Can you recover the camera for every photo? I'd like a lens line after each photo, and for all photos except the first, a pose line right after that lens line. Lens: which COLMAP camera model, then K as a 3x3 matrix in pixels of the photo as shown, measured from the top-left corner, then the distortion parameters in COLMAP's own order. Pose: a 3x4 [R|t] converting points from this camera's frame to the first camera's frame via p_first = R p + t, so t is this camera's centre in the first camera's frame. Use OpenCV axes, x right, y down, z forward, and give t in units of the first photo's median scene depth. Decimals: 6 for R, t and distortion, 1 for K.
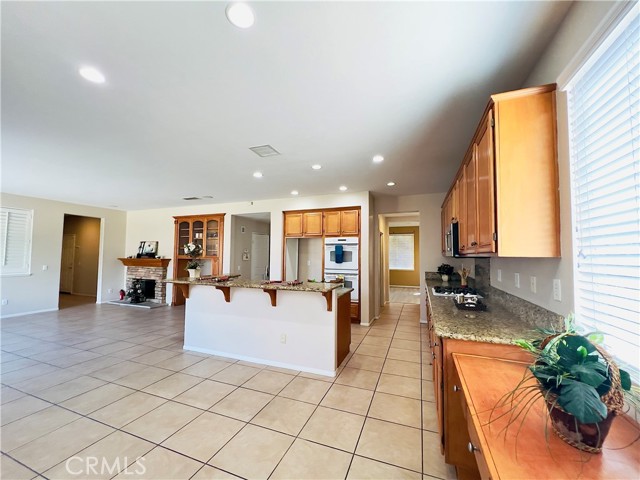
lens RADIAL K [[254.7, 0, 323.2], [0, 254.7, 242.7], [0, 0, 1]] dist [-0.000748, -0.000247]
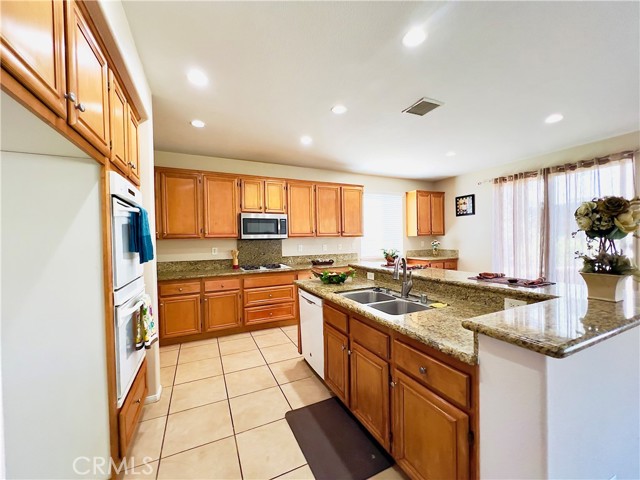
lens RADIAL K [[254.7, 0, 320.5], [0, 254.7, 240.3], [0, 0, 1]] dist [-0.000748, -0.000247]
pose [[-0.721866, 0.000406, 0.692033, -0.332950], [-0.023146, 0.999426, -0.024730, 0.055771], [-0.691646, -0.033870, -0.721442, 1.084460]]
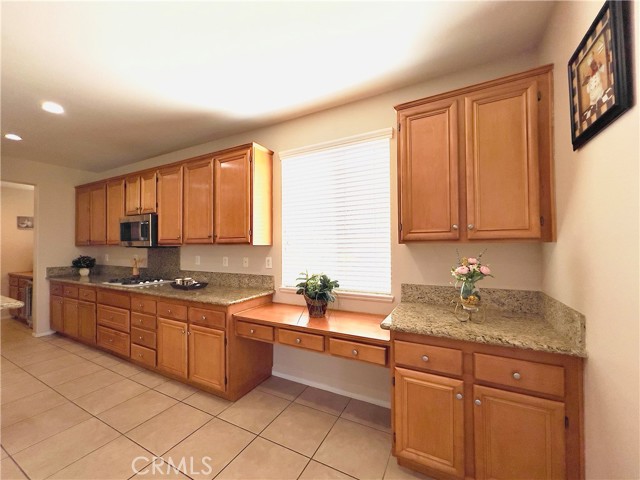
lens RADIAL K [[256.4, 0, 320.3], [0, 256.4, 242.2], [0, 0, 1]] dist [-0.000171, -0.000075]
pose [[0.124451, 0.003837, 0.992218, -0.252104], [-0.042055, 0.999114, 0.001411, 0.004487], [-0.991334, -0.041903, 0.124502, 0.111426]]
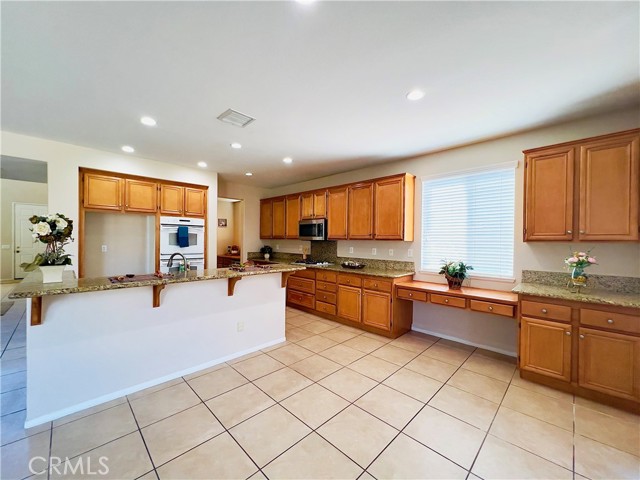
lens RADIAL K [[254.7, 0, 320.9], [0, 254.7, 242.4], [0, 0, 1]] dist [-0.000748, -0.000247]
pose [[0.406111, -0.012004, 0.913745, -0.545661], [-0.054358, 0.997826, 0.037268, 0.006332], [-0.912206, -0.064804, 0.404576, 0.218162]]
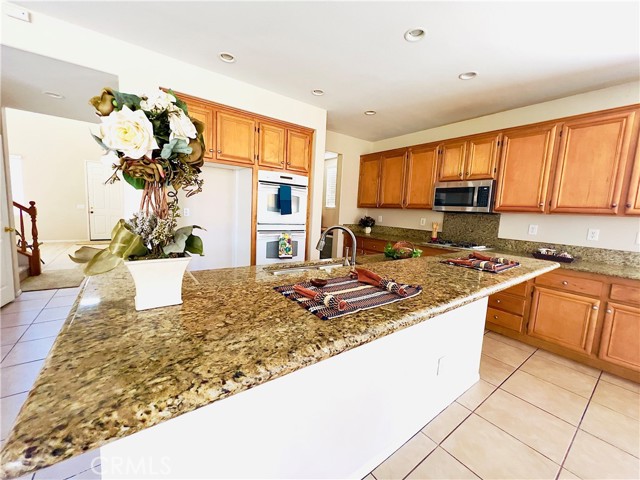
lens RADIAL K [[254.7, 0, 318.0], [0, 254.7, 237.7], [0, 0, 1]] dist [-0.000748, -0.000247]
pose [[0.540736, -0.071353, 0.838161, -0.427998], [-0.087506, 0.986219, 0.140411, 0.041477], [-0.836629, -0.149269, 0.527040, 0.591644]]
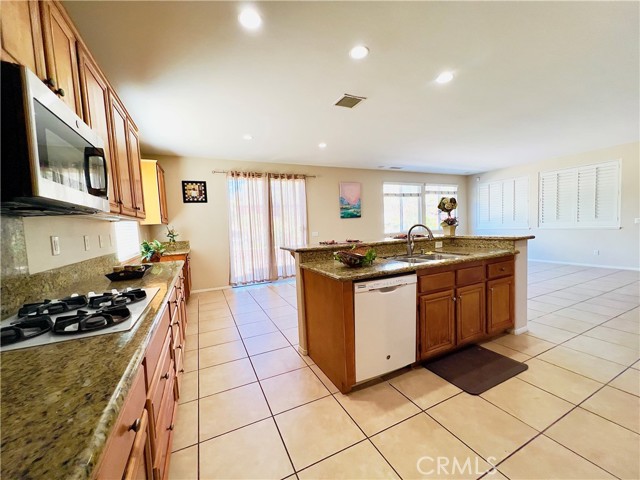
lens RADIAL K [[254.7, 0, 321.3], [0, 254.7, 241.6], [0, 0, 1]] dist [-0.000748, -0.000247]
pose [[-0.686509, 0.071293, -0.723618, 0.337642], [0.076618, 0.996734, 0.025513, 0.074130], [0.723073, -0.037927, -0.689729, 0.935968]]
